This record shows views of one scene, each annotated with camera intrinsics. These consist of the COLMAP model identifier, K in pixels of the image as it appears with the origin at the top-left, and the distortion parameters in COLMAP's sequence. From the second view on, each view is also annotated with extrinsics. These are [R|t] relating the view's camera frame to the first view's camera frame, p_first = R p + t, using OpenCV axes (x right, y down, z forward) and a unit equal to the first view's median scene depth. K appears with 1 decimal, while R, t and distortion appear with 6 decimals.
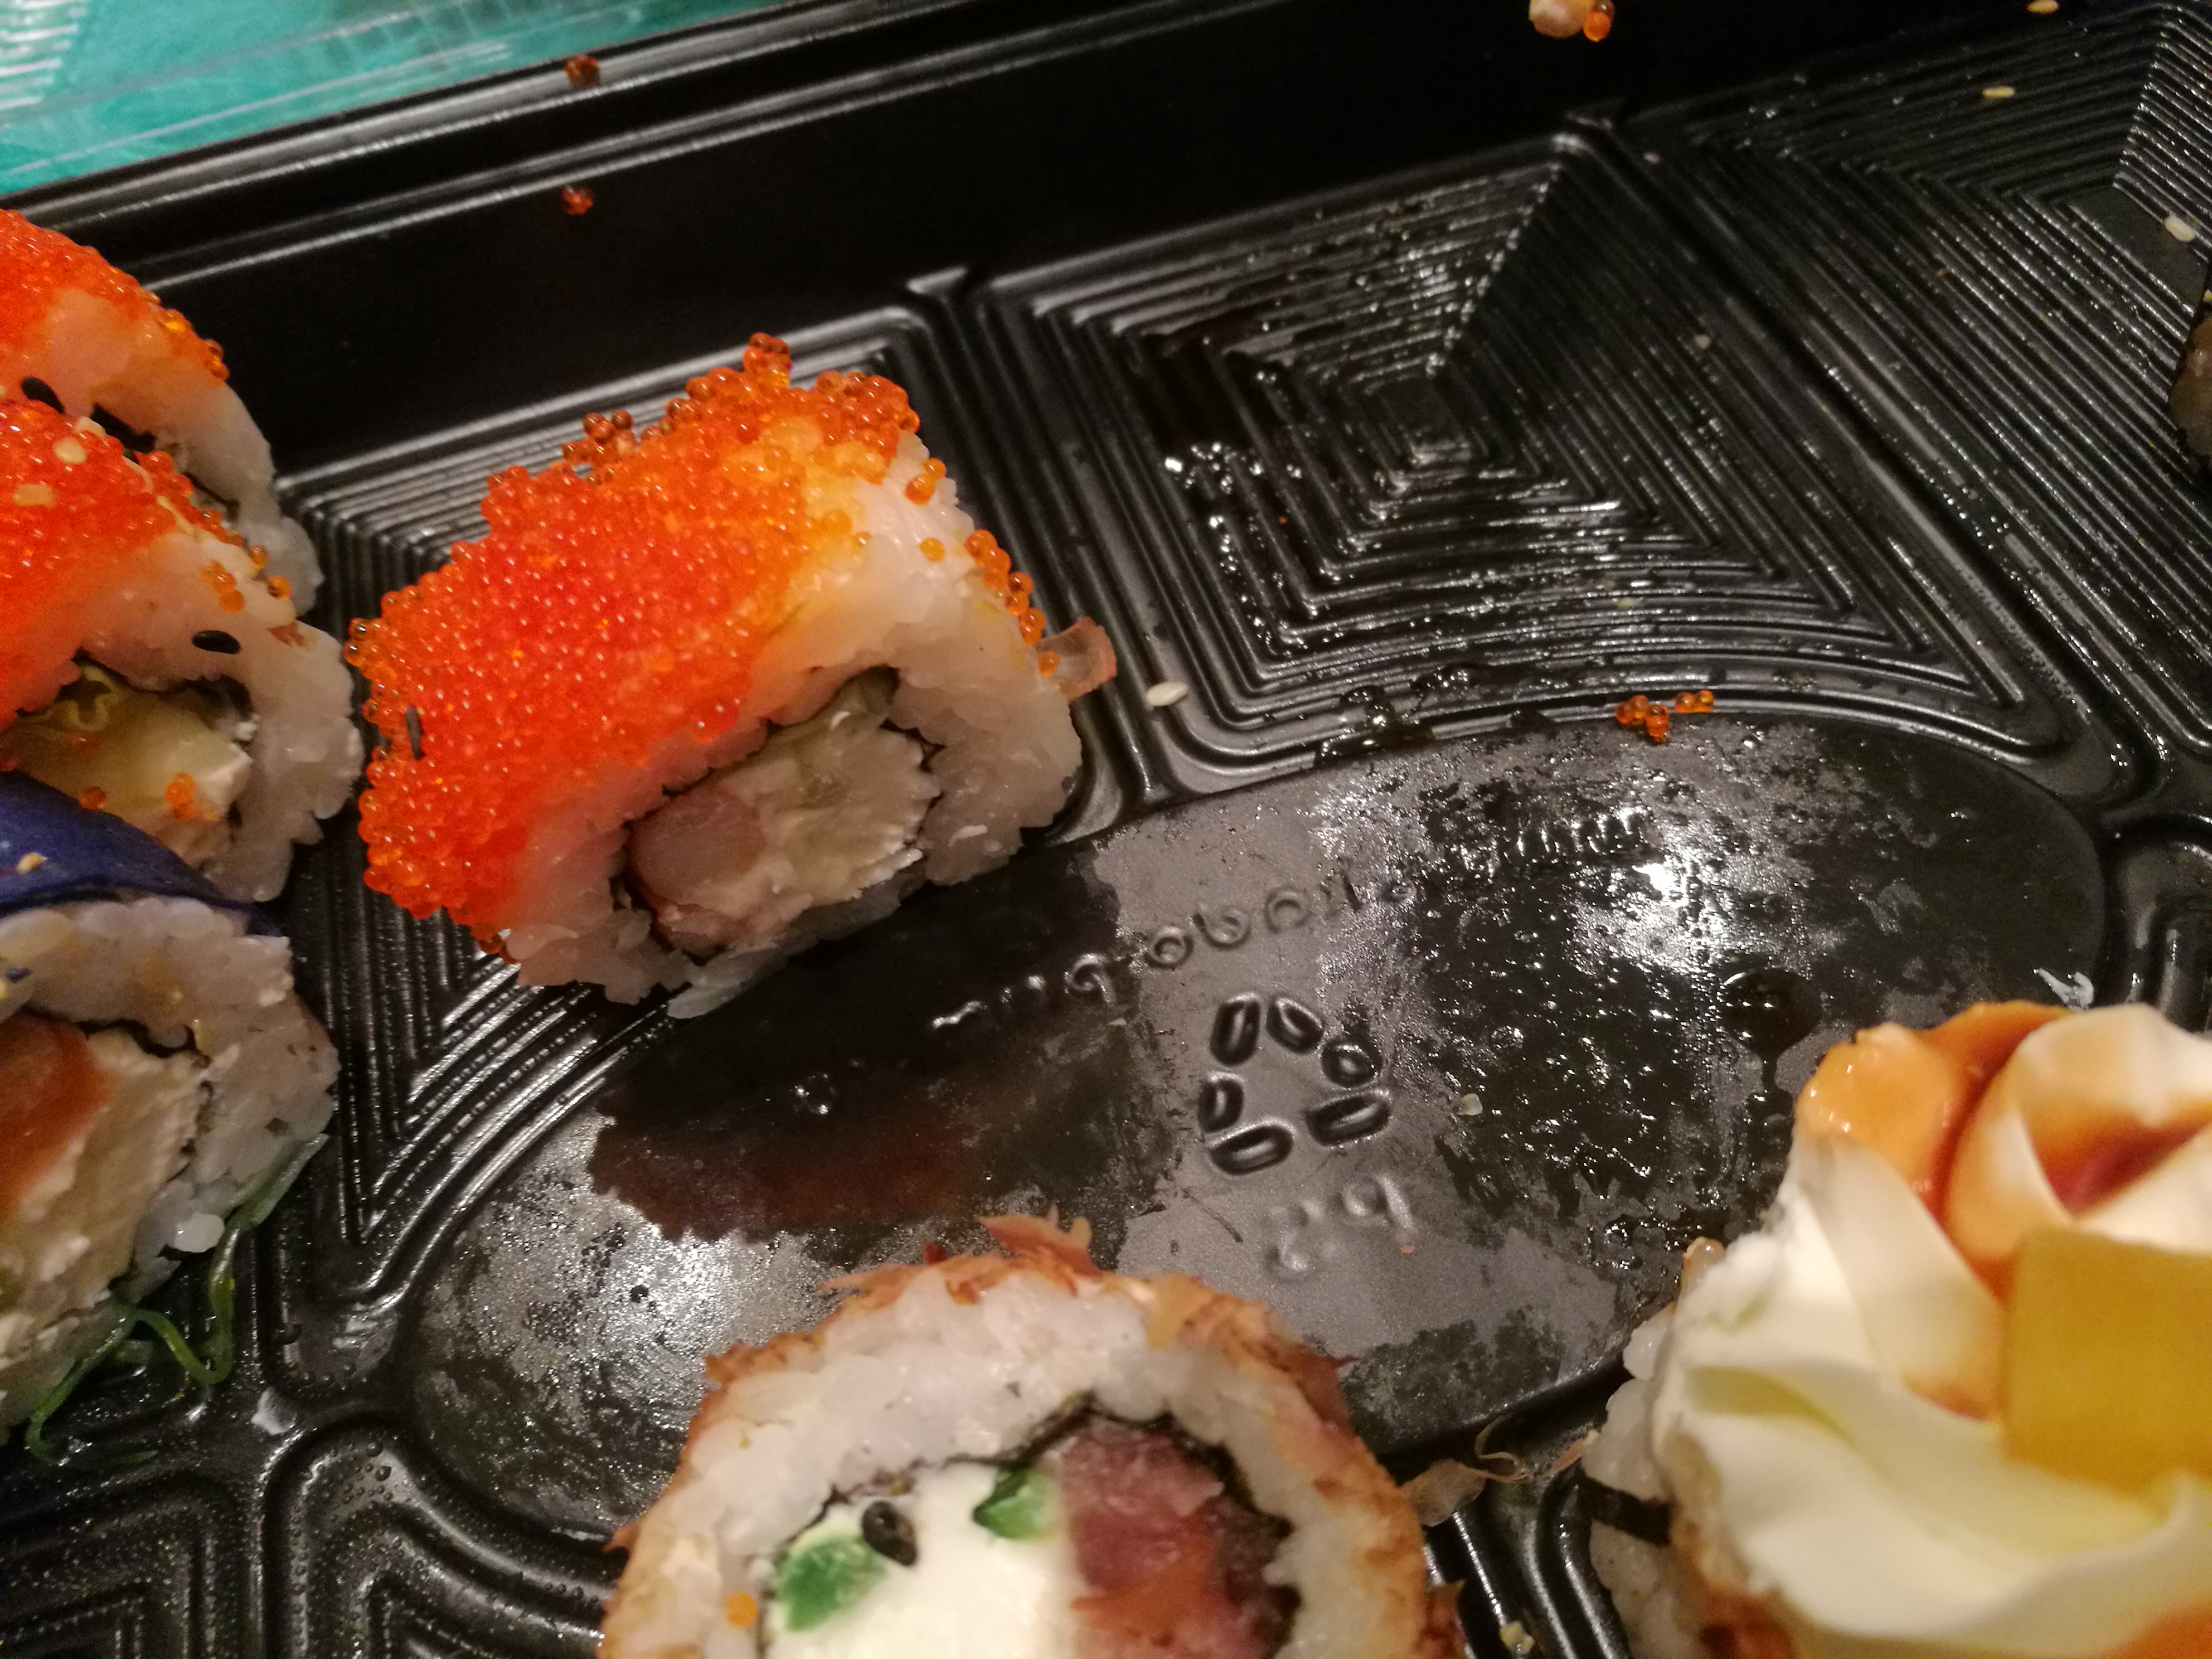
lens RADIAL K [[1813.4, 0, 1106.0], [0, 1813.4, 829.5], [0, 0, 1]] dist [-0.071033, 0.068489]
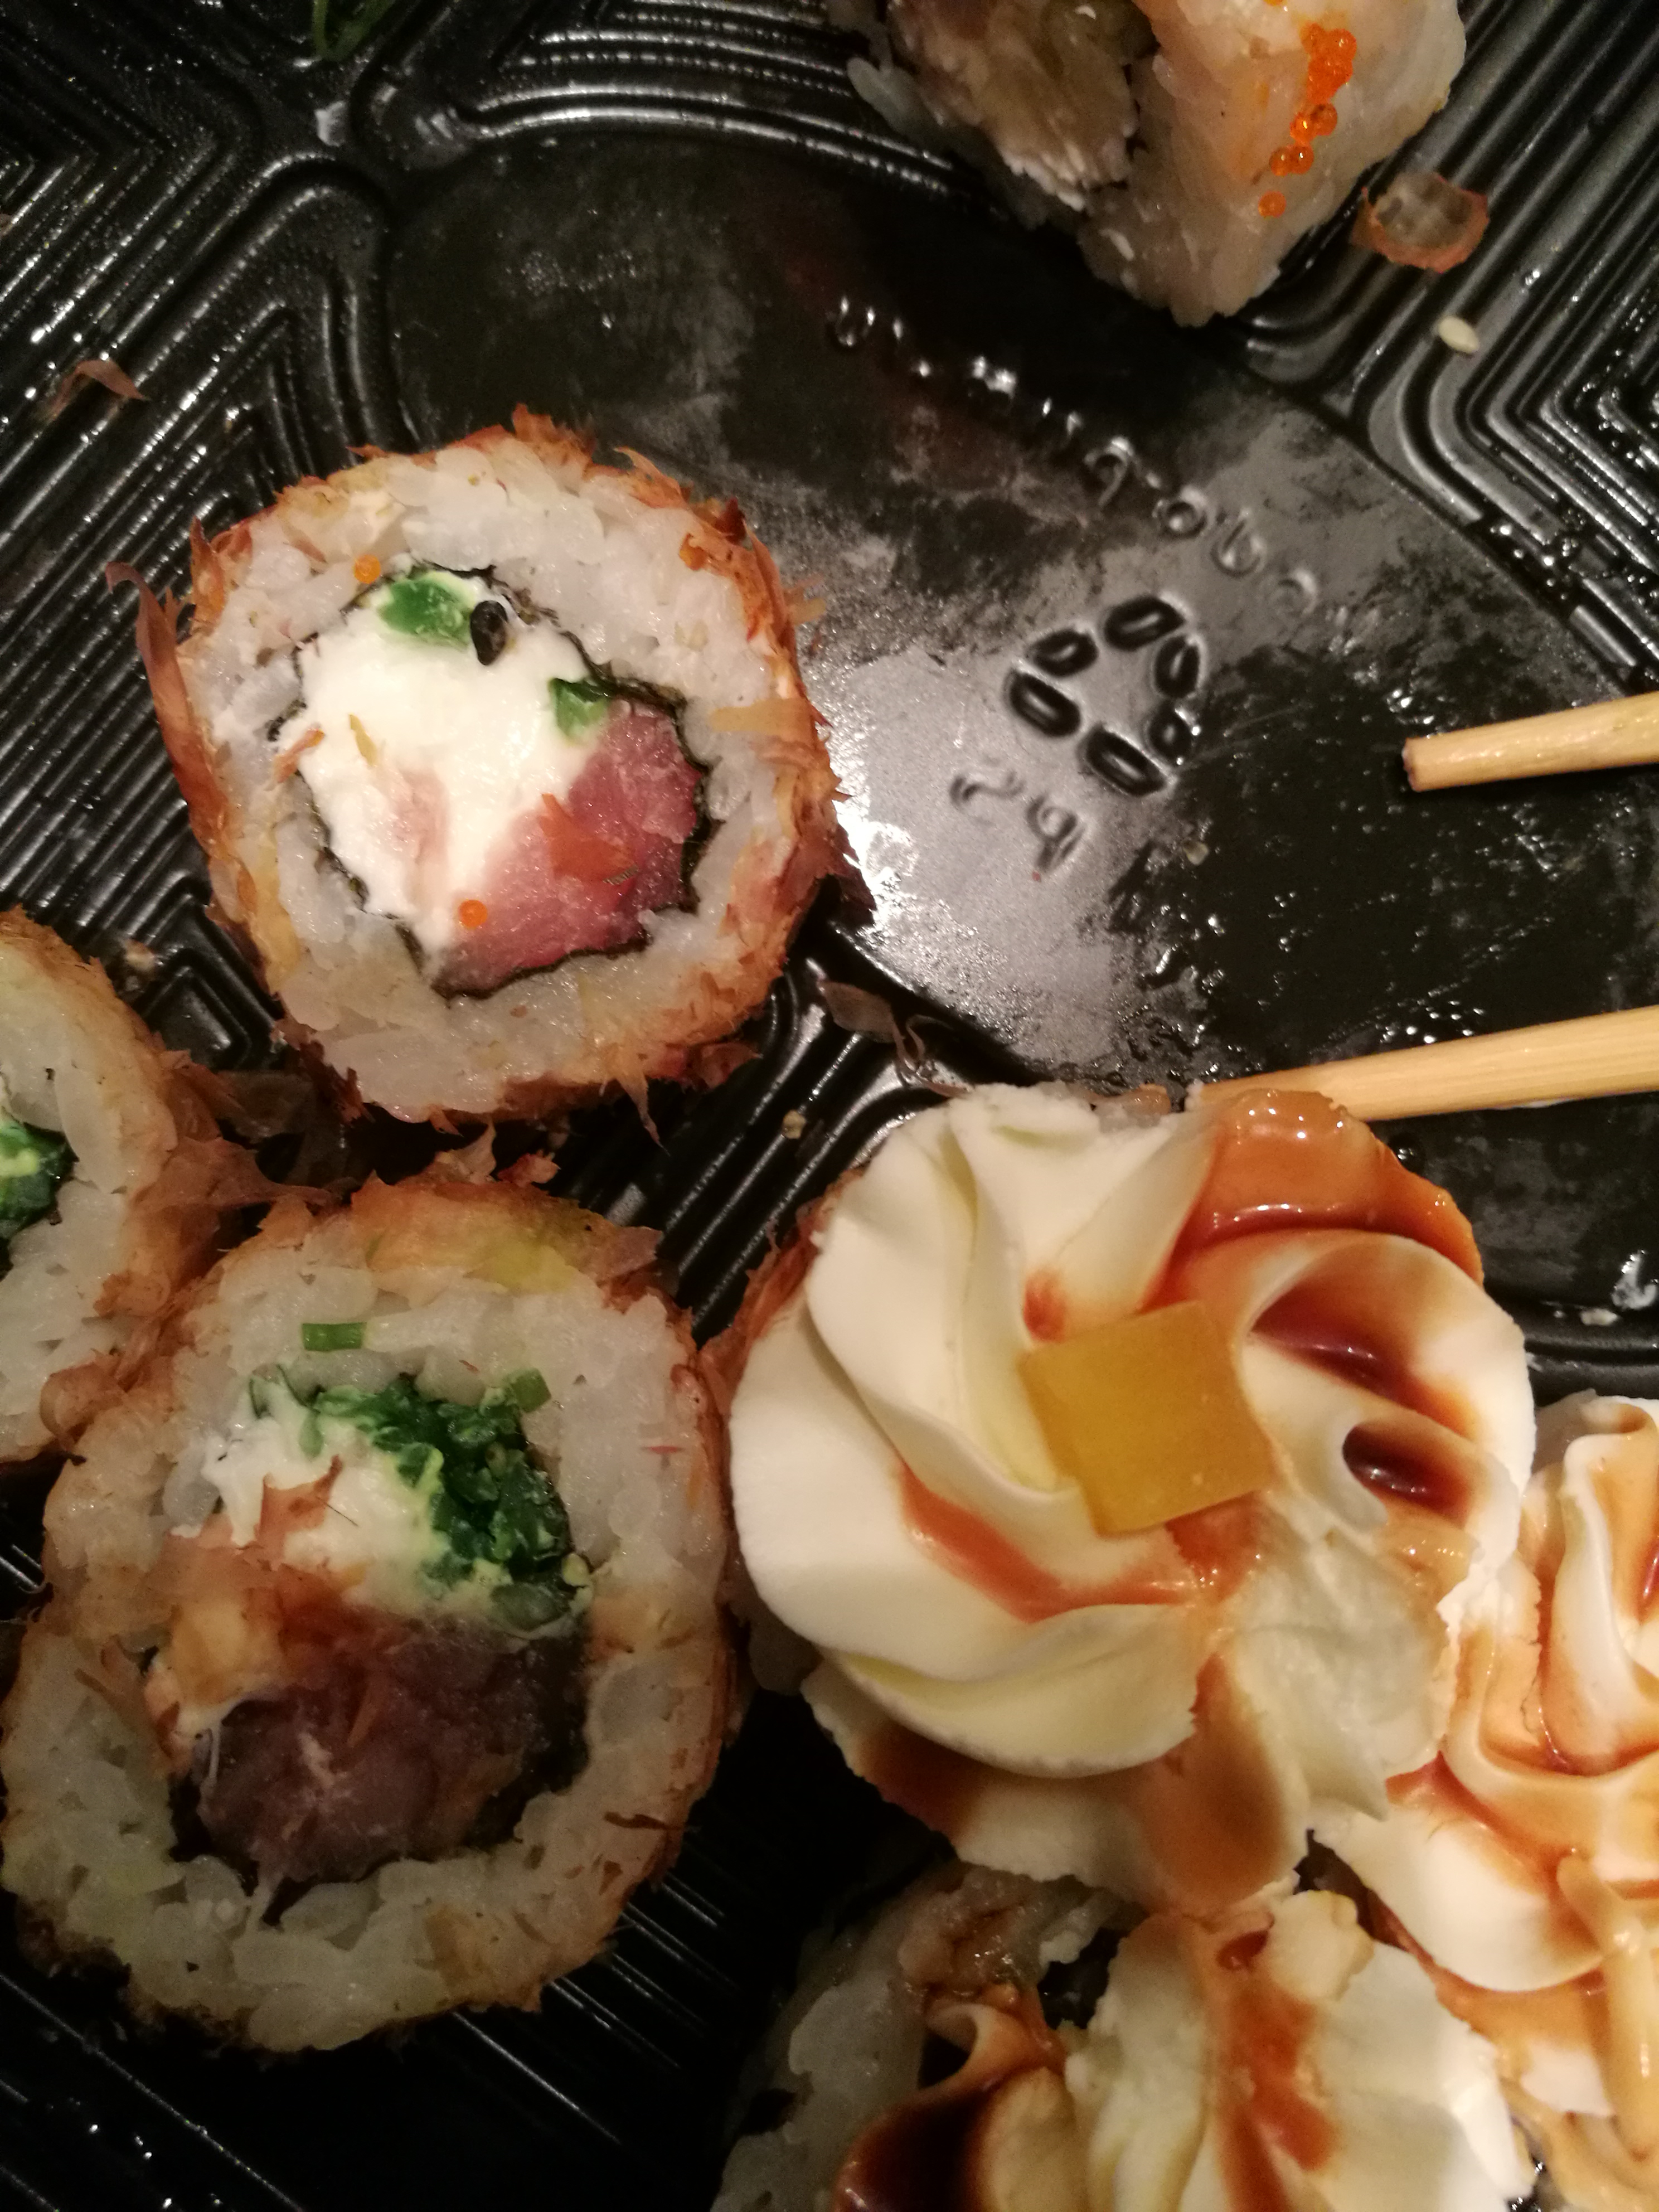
lens RADIAL K [[1813.4, 0, 829.5], [0, 1813.4, 1106.0], [0, 0, 1]] dist [-0.071033, 0.068489]
pose [[0.579623, 0.814143, 0.034752, 0.184626], [-0.701727, 0.477001, 0.529197, -0.199734], [0.414265, -0.331121, 0.847787, -0.005497]]
